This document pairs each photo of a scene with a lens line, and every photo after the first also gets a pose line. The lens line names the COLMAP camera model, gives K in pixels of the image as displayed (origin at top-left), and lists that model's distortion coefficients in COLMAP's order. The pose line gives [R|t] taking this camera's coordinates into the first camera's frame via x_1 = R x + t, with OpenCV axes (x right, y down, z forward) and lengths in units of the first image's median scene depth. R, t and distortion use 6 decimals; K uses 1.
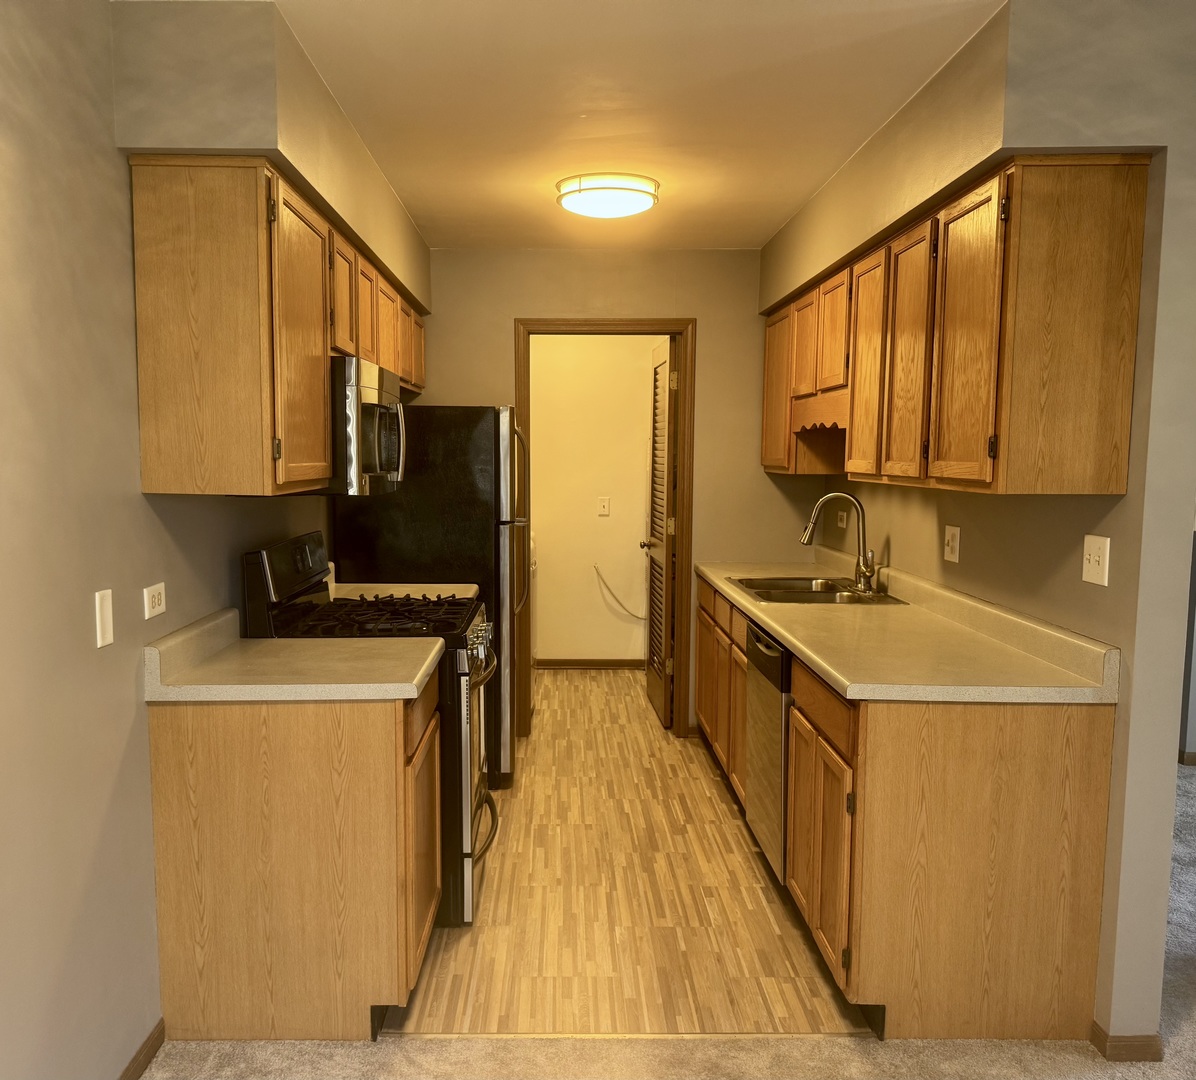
lens RADIAL K [[958.4, 0, 598.0], [0, 958.4, 540.0], [0, 0, 1]] dist [0.131332, -0.319708]
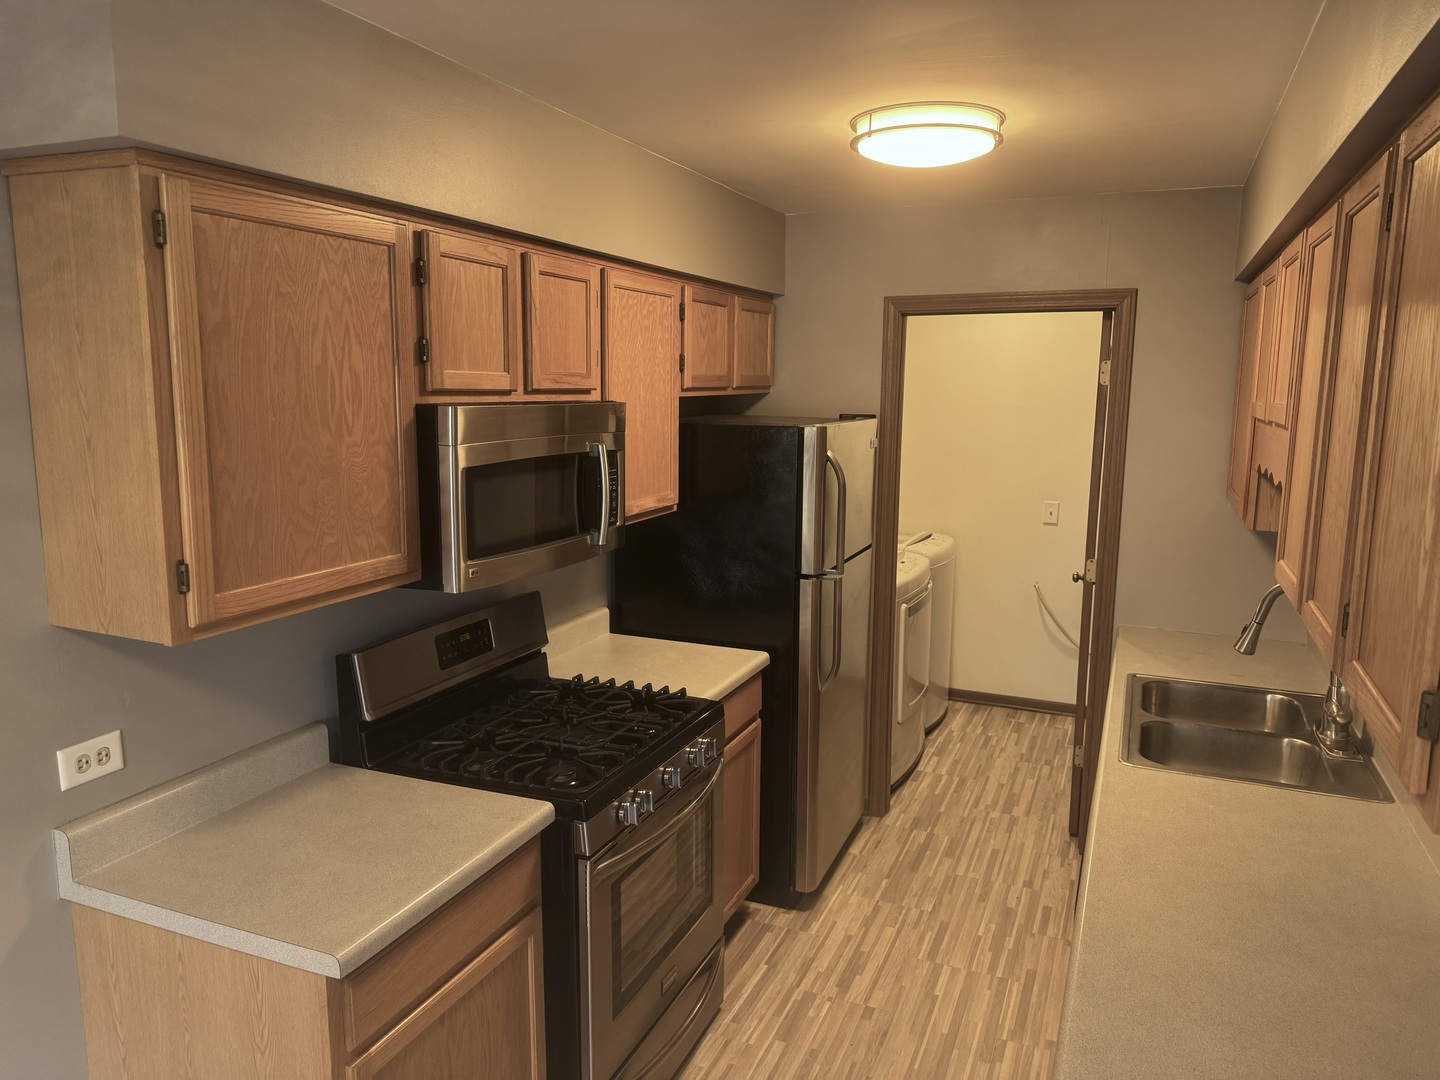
lens RADIAL K [[1003.2, 0, 720.0], [0, 1003.2, 540.0], [0, 0, 1]] dist [0.089332, -0.129476]
pose [[0.925803, 0.061491, -0.372971, 0.136346], [-0.046598, 0.997720, 0.048825, -0.083572], [0.375122, -0.027823, 0.926558, 0.230003]]
